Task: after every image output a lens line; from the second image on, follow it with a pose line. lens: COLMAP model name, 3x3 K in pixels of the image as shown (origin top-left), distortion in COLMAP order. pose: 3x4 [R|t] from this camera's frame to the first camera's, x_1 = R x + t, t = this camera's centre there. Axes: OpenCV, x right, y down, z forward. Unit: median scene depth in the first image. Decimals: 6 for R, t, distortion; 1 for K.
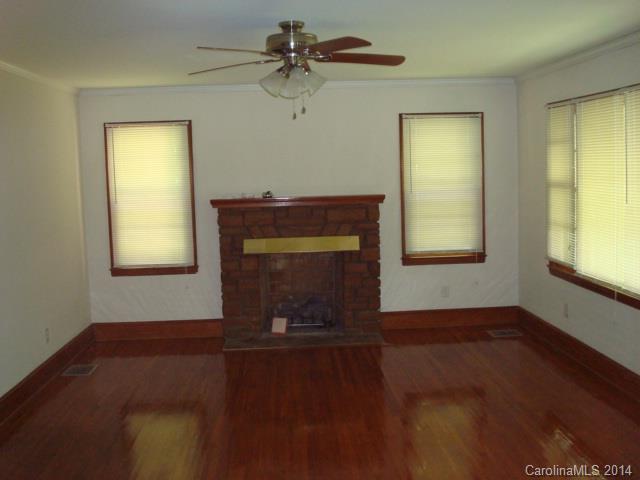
lens RADIAL K [[667.5, 0, 321.4], [0, 667.5, 236.3], [0, 0, 1]] dist [-0.080819, -0.140117]
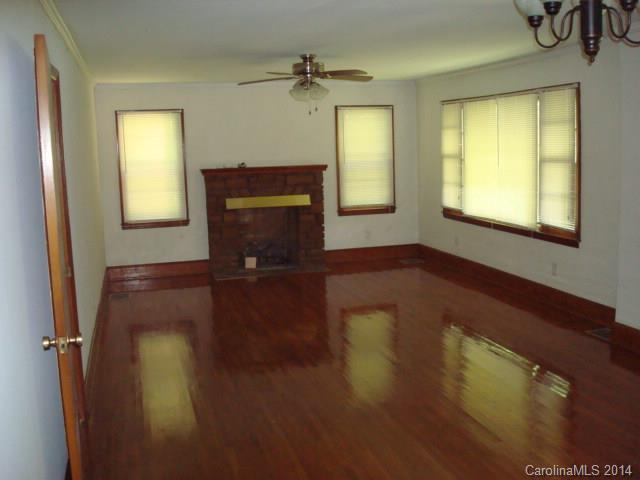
lens RADIAL K [[667.5, 0, 321.4], [0, 667.5, 236.3], [0, 0, 1]] dist [-0.080819, -0.140117]
pose [[0.975882, -0.029665, 0.216275, -0.218930], [0.022035, 0.999050, 0.037610, 0.033897], [-0.217185, -0.031937, 0.975608, -0.350927]]
